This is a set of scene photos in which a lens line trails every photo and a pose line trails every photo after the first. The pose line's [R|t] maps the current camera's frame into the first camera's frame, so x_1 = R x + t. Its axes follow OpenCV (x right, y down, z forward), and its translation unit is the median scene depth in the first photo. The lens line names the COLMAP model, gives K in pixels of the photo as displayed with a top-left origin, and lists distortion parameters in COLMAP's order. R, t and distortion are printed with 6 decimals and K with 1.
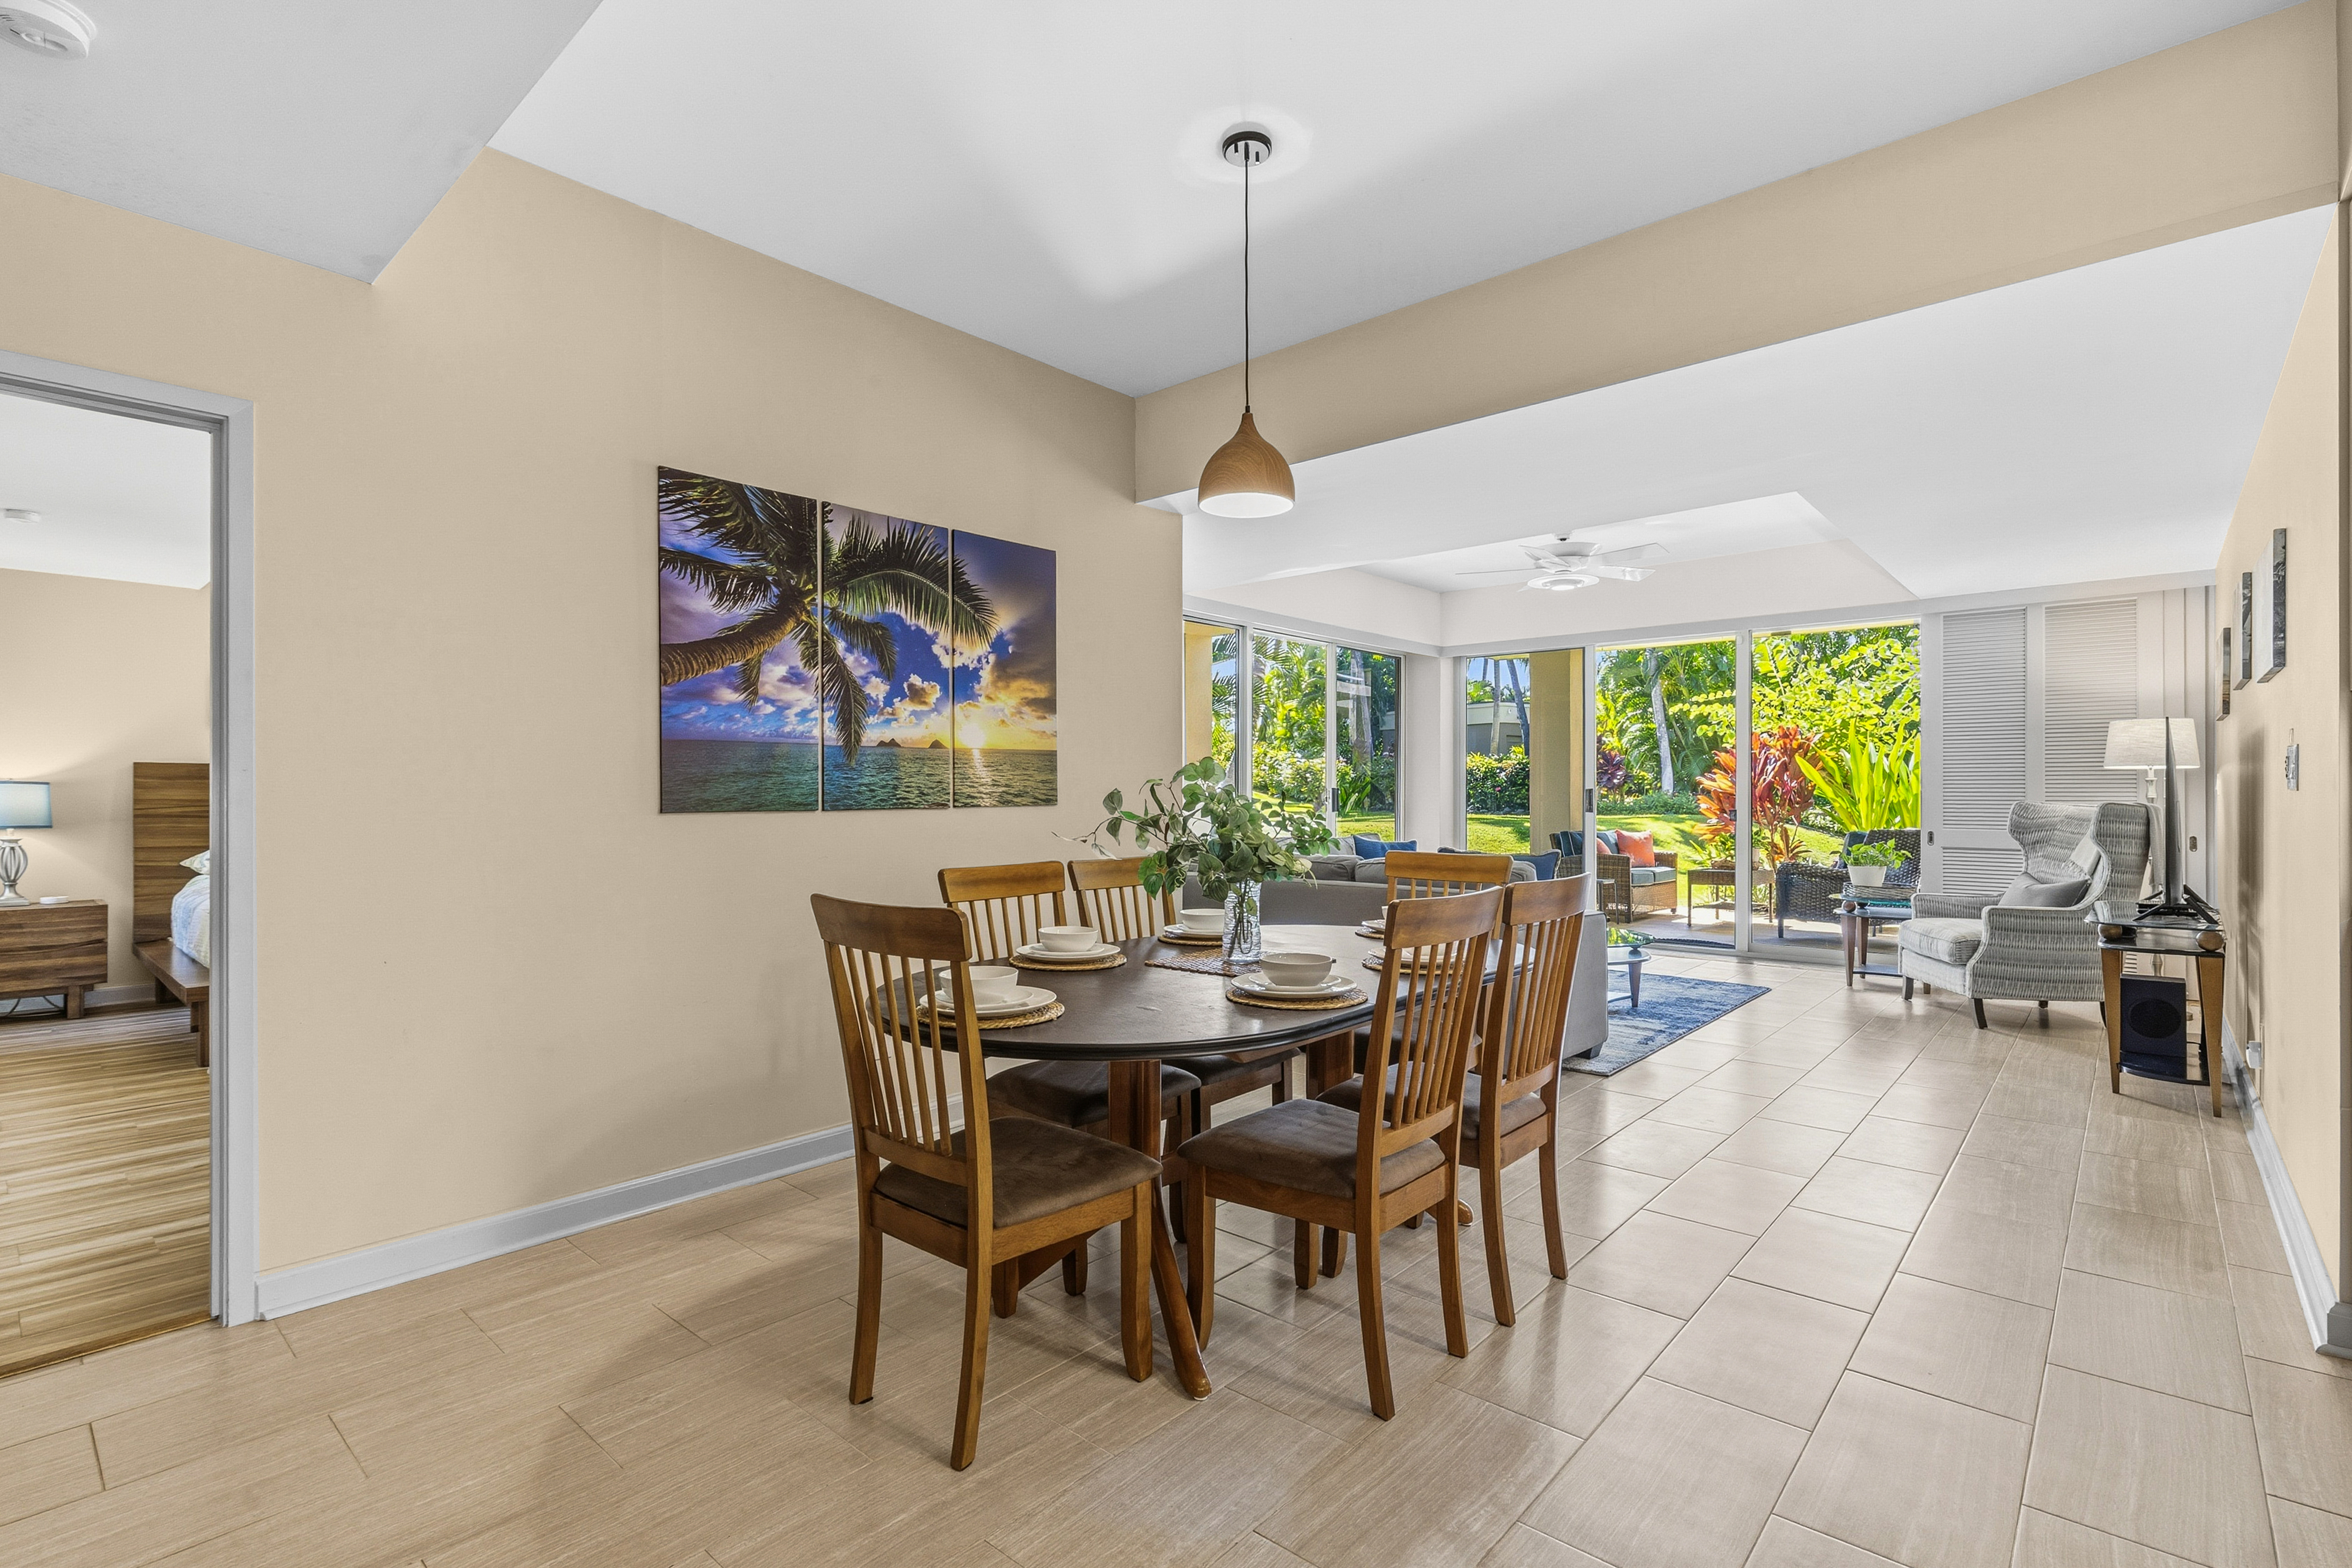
lens RADIAL K [[1083.2, 0, 1164.9], [0, 1083.2, 795.4], [0, 0, 1]] dist [0.002740, 0.000257]
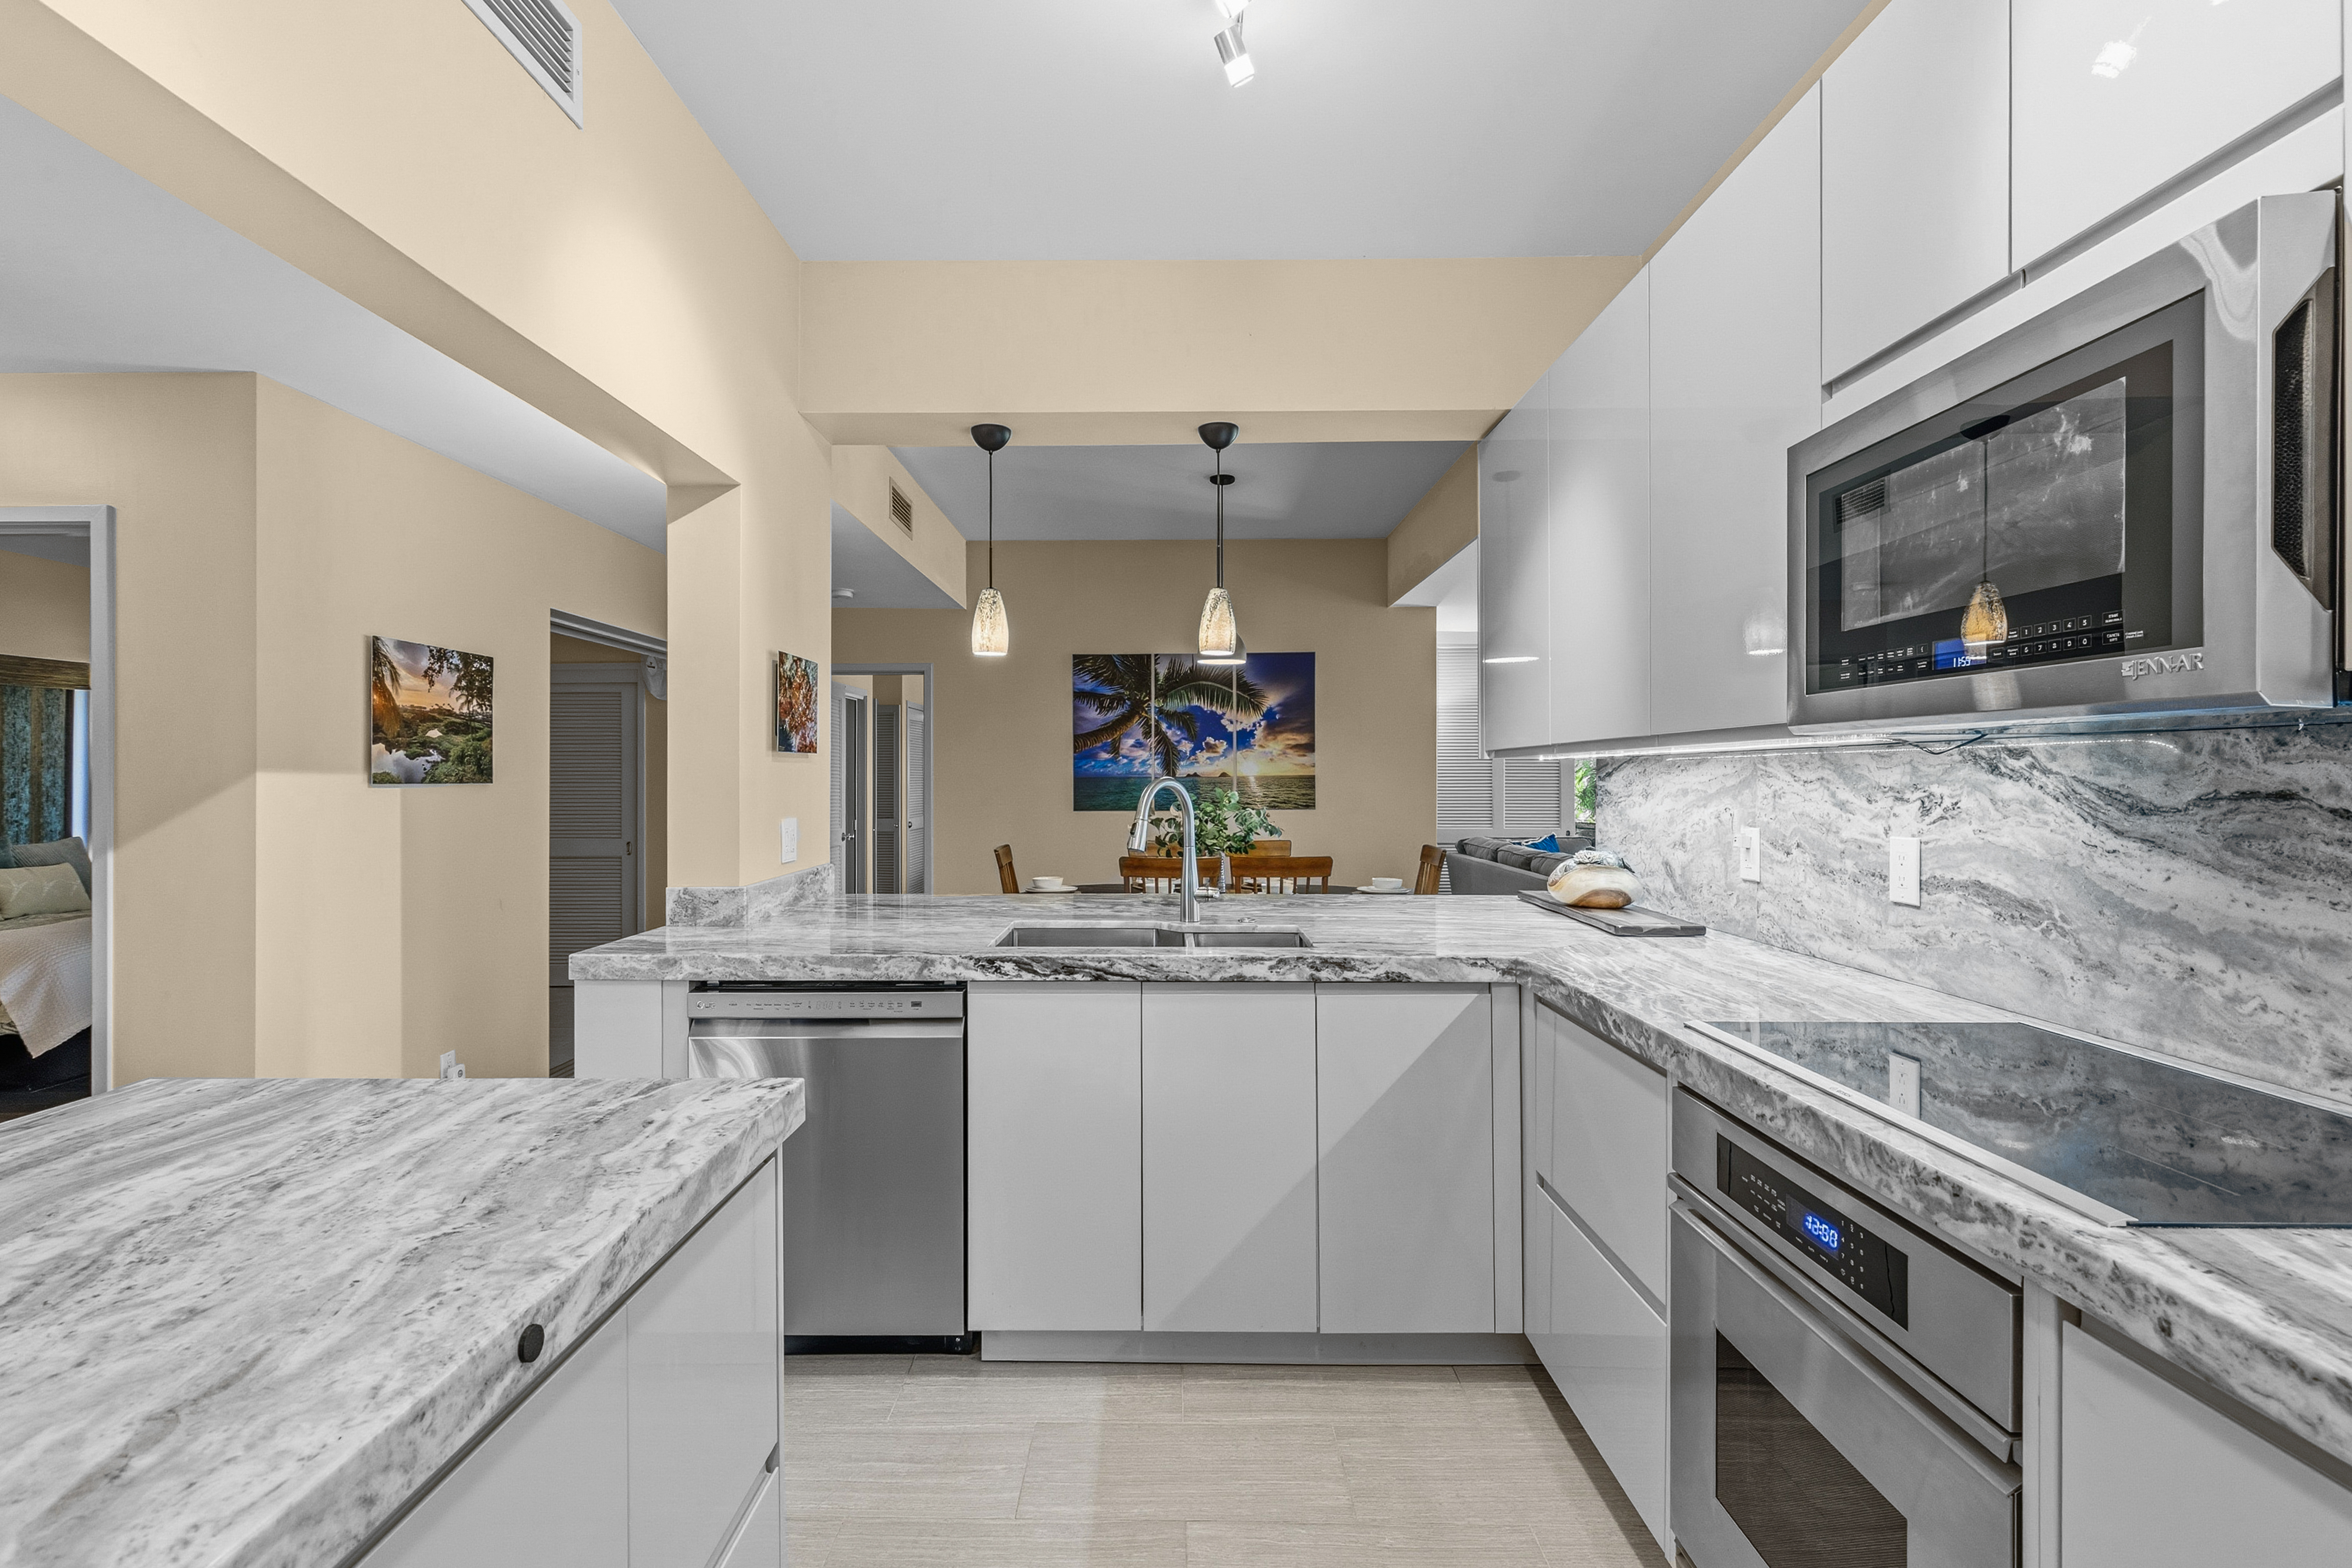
lens RADIAL K [[1116.5, 0, 1176.0], [0, 1116.5, 784.0], [0, 0, 1]] dist [0.016878, 0.000126]
pose [[0.674575, 0.003409, -0.738199, 1.012779], [0.000648, 0.999986, 0.005210, -0.037585], [0.738206, -0.003993, 0.674563, -0.287162]]
